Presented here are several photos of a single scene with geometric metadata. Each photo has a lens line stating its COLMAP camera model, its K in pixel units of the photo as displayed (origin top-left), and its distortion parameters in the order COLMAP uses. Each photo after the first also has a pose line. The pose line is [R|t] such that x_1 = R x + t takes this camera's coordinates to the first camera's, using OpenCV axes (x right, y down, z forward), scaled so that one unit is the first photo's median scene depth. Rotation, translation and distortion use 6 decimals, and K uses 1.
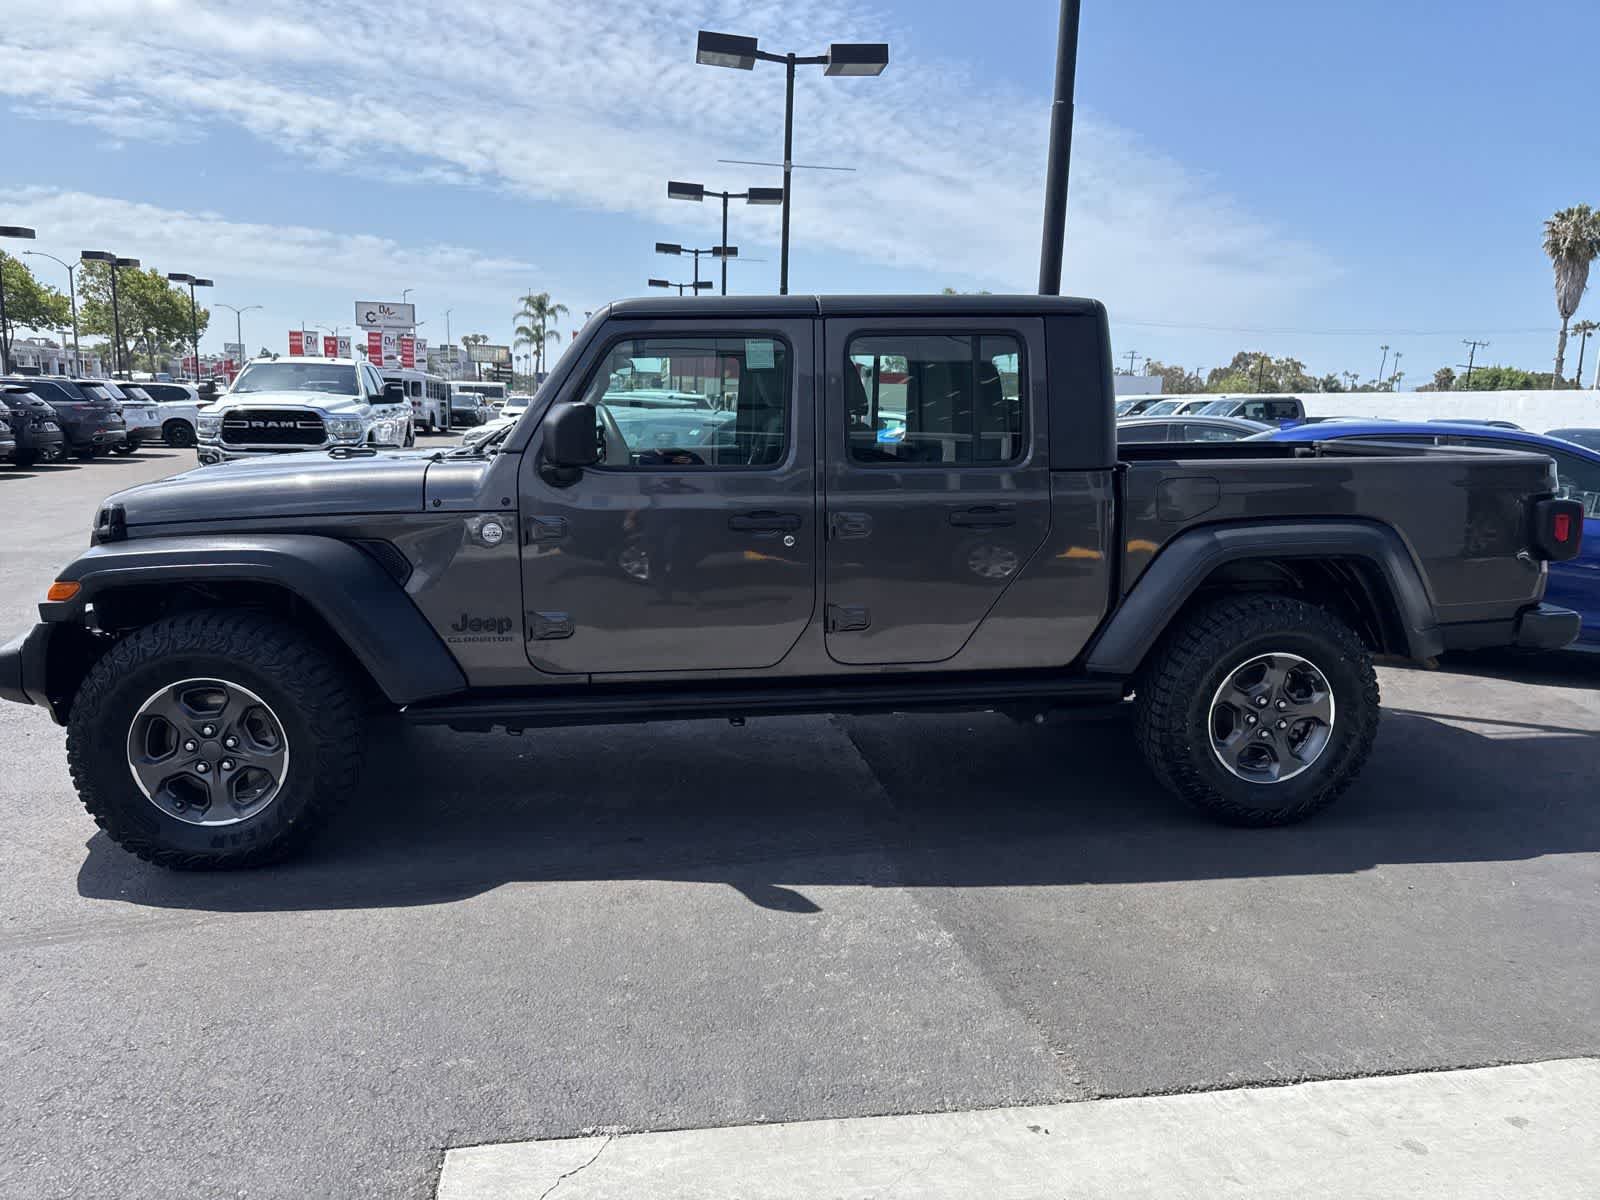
lens RADIAL K [[1126.5, 0, 793.7], [0, 1126.5, 596.4], [0, 0, 1]] dist [0.021467, -0.026323]
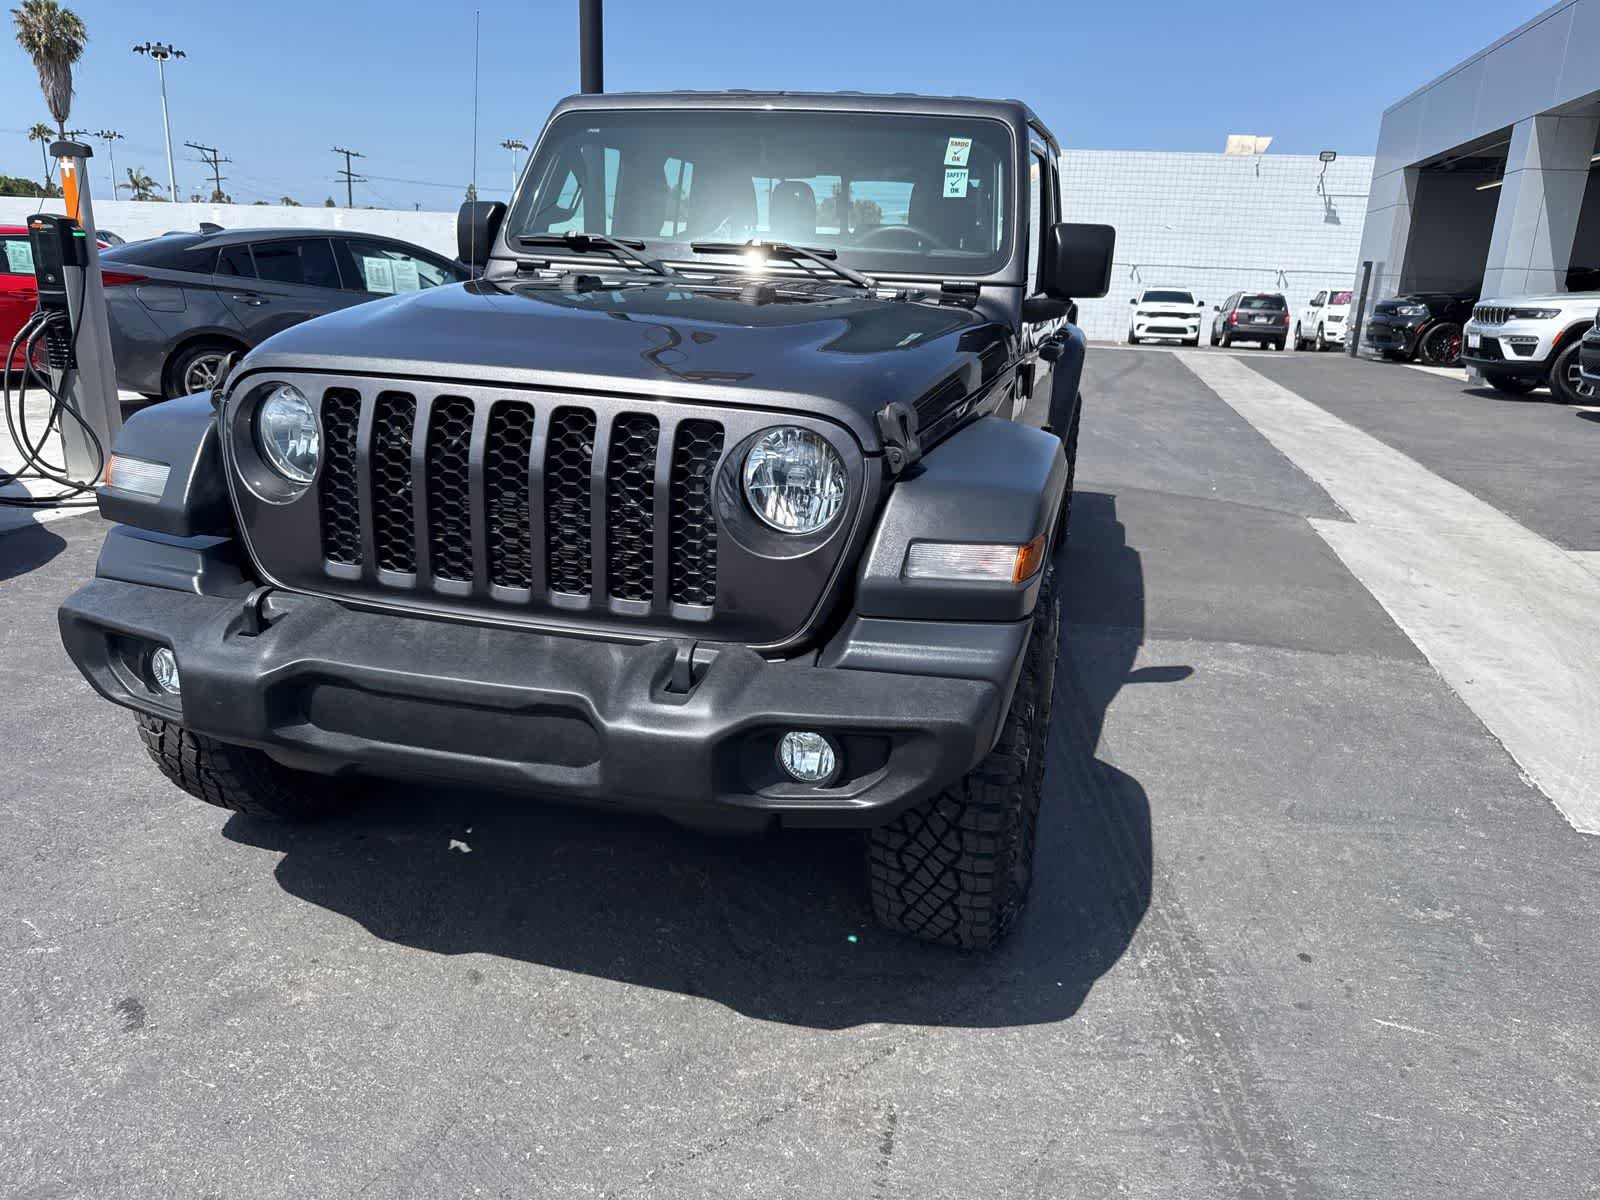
lens RADIAL K [[1126.5, 0, 808.3], [0, 1126.5, 596.7], [0, 0, 1]] dist [0.021467, -0.026323]
pose [[0.382768, -0.264205, 0.885259, -1.039398], [0.120228, 0.964331, 0.235820, -0.114357], [-0.915988, 0.016168, 0.400880, 0.768241]]
